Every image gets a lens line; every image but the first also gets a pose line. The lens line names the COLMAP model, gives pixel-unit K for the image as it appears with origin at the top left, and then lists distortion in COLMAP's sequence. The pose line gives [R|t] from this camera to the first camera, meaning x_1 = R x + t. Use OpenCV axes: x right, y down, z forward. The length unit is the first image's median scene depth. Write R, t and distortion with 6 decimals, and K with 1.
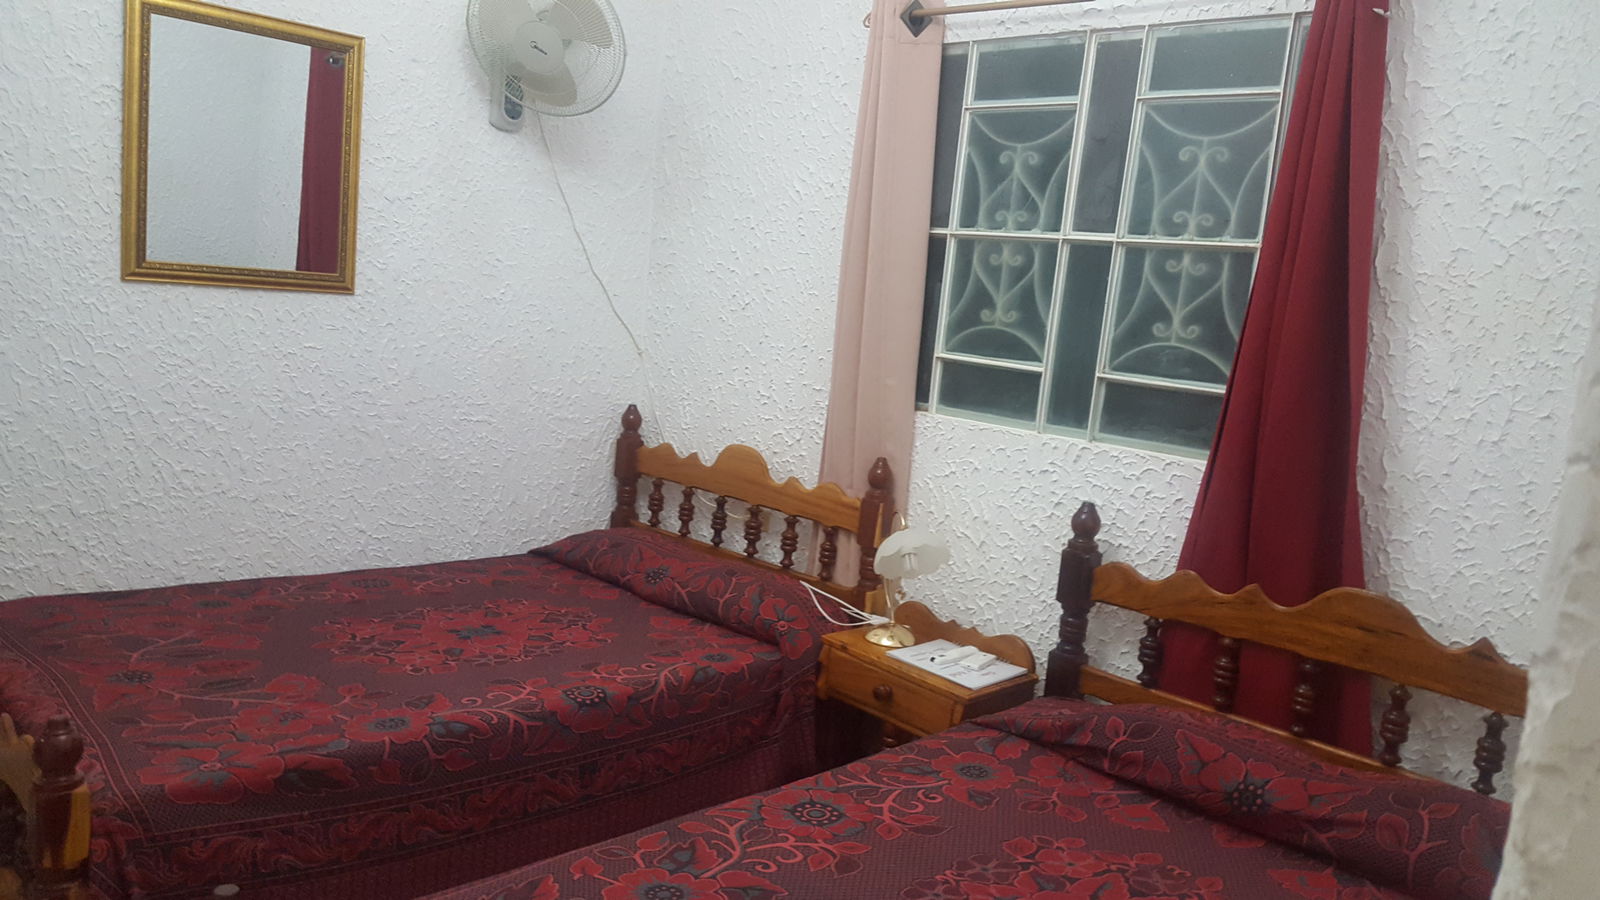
lens RADIAL K [[1250.4, 0, 798.9], [0, 1250.4, 489.4], [0, 0, 1]] dist [0.183494, -0.288607]
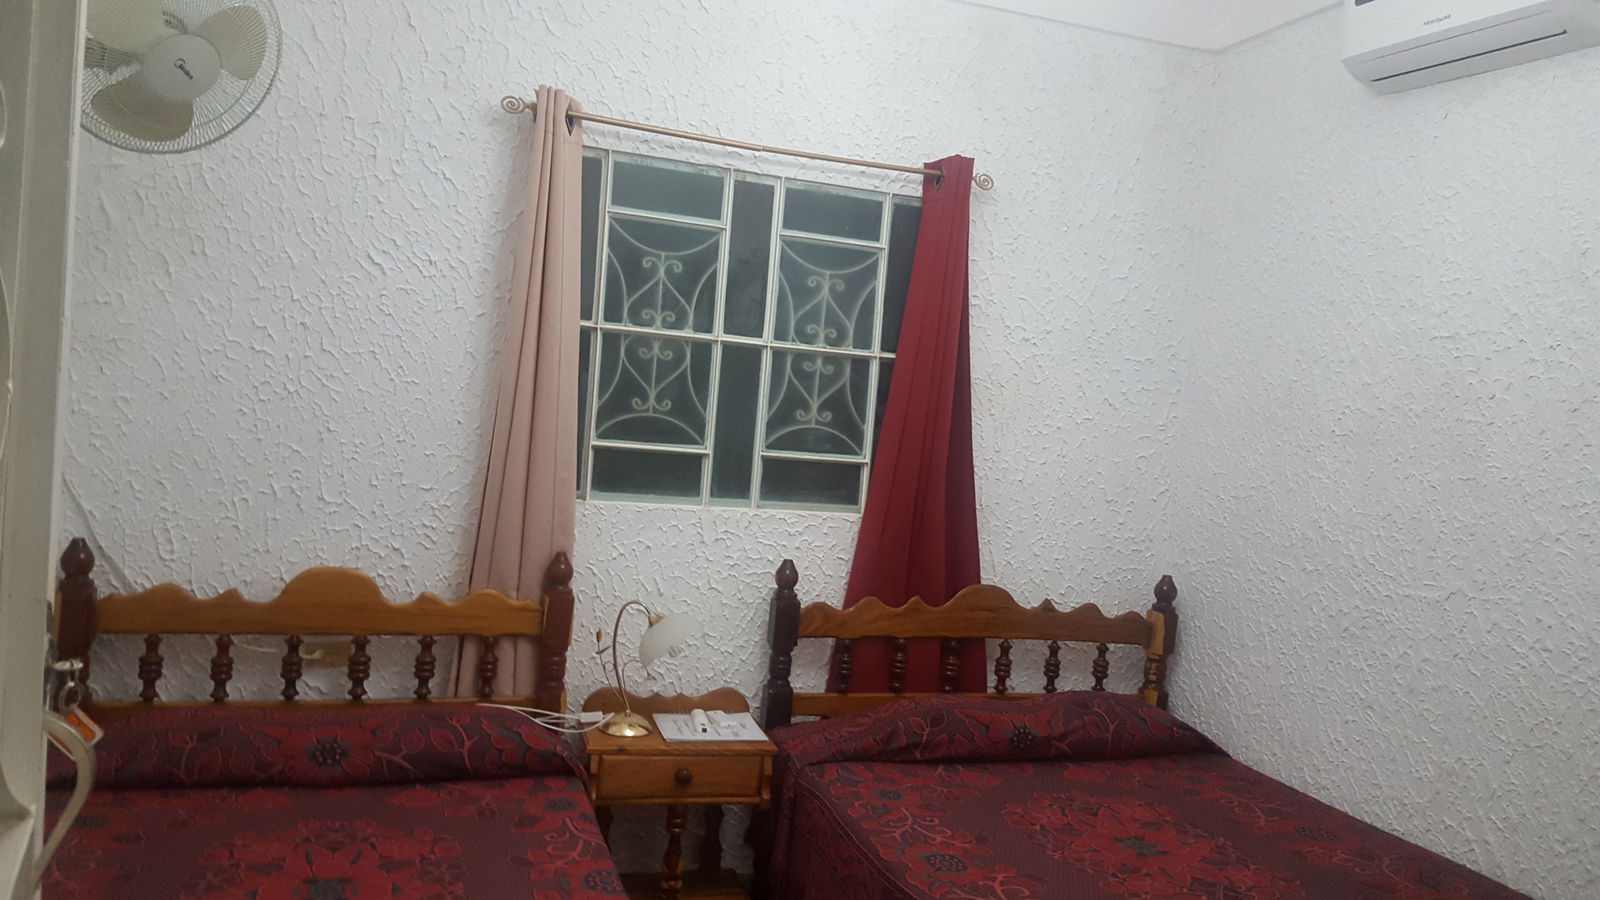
lens RADIAL K [[1250.8, 0, 800.0], [0, 1250.8, 450.0], [0, 0, 1]] dist [0.189692, -0.407615]
pose [[0.406228, -0.095981, 0.908717, -0.827956], [0.102959, 0.992943, 0.058851, -0.159390], [-0.907953, 0.069654, 0.413244, 0.468935]]
